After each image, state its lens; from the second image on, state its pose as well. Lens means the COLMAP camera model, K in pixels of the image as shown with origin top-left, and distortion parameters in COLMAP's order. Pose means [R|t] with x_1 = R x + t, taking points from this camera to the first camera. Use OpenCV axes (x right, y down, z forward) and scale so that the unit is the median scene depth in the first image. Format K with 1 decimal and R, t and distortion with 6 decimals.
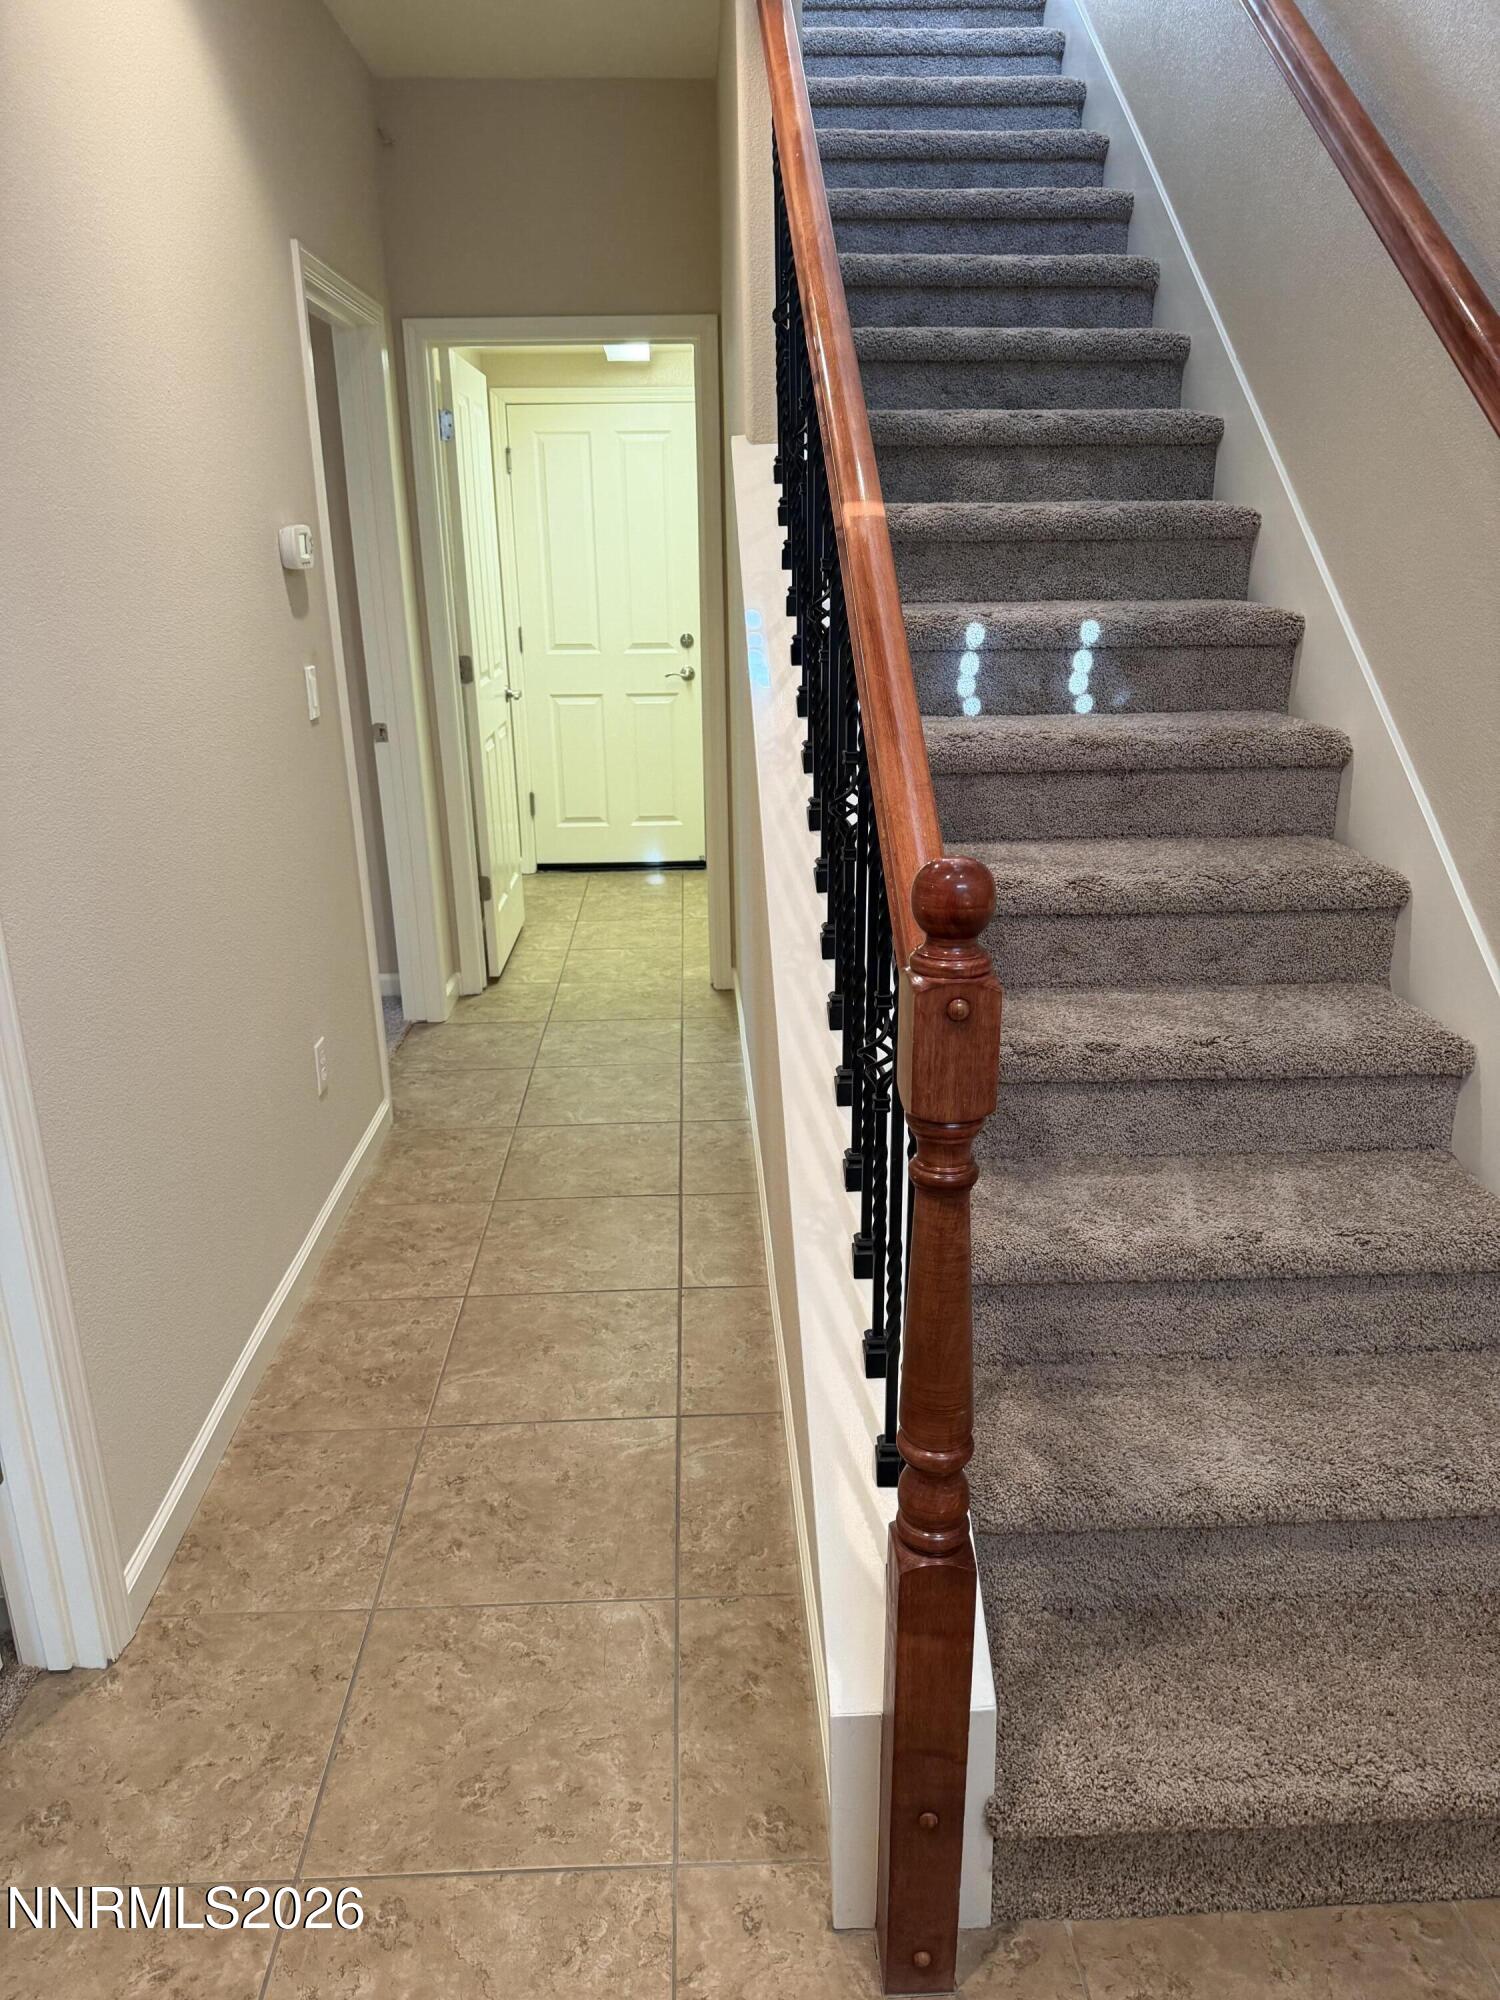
lens RADIAL K [[1399.1, 0, 745.9], [0, 1399.1, 1002.6], [0, 0, 1]] dist [0.029609, -0.039018]
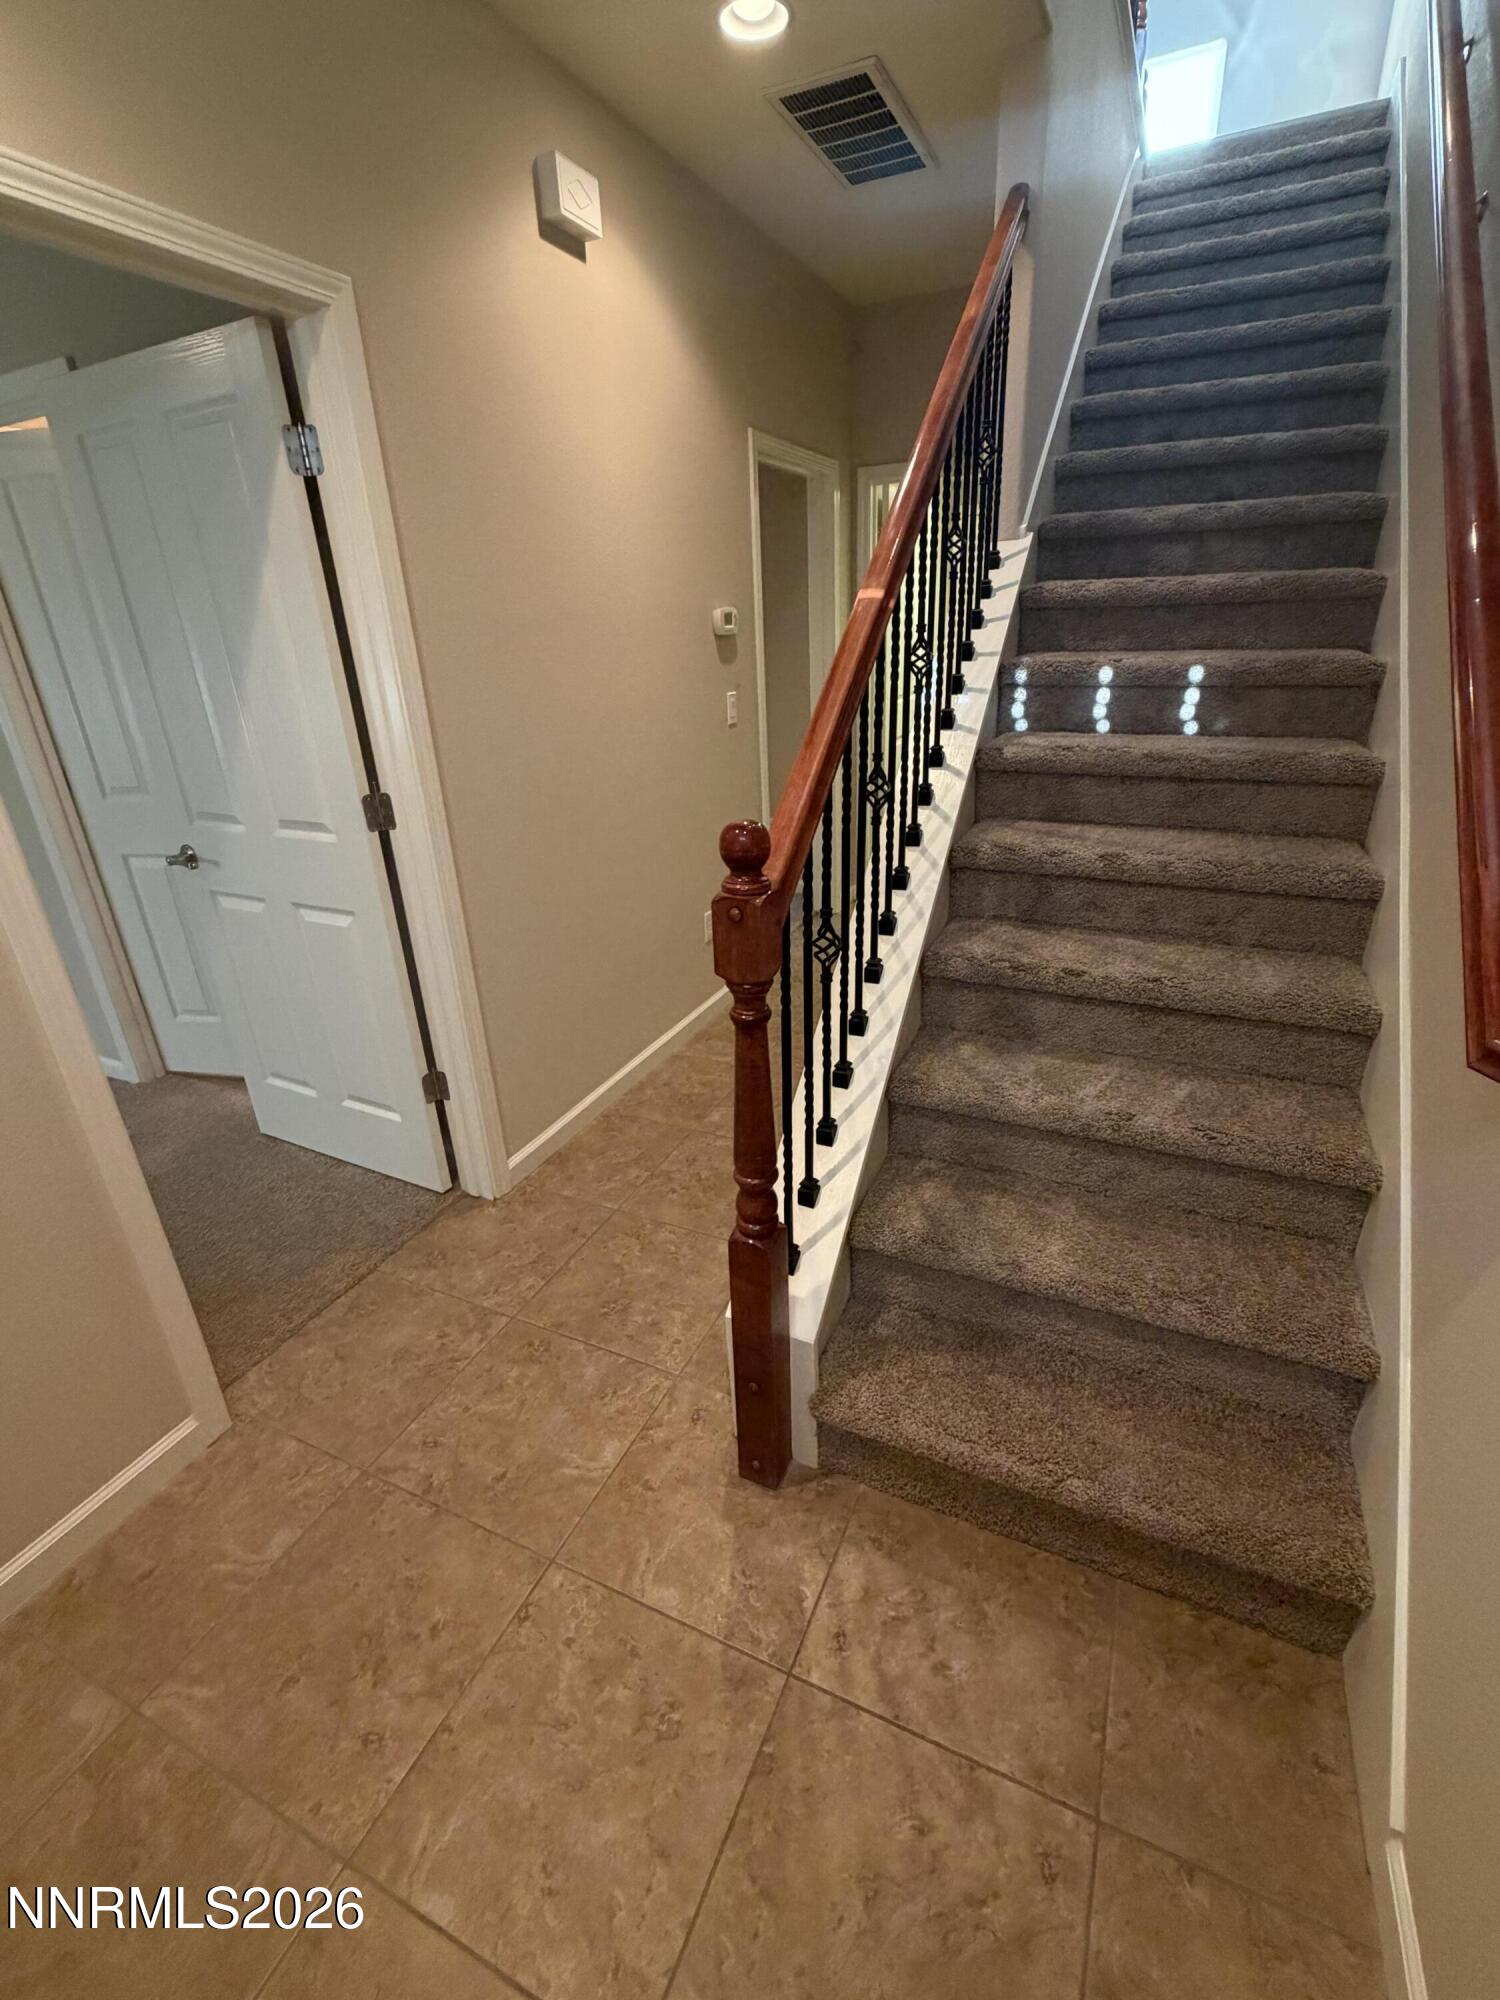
lens RADIAL K [[880.8, 0, 752.8], [0, 880.8, 997.9], [0, 0, 1]] dist [-0.001386, 0.001814]
pose [[0.891644, 0.160734, -0.423245, 0.317262], [-0.117761, 0.985017, 0.125991, -0.015648], [0.437154, -0.062498, 0.897212, 0.038239]]
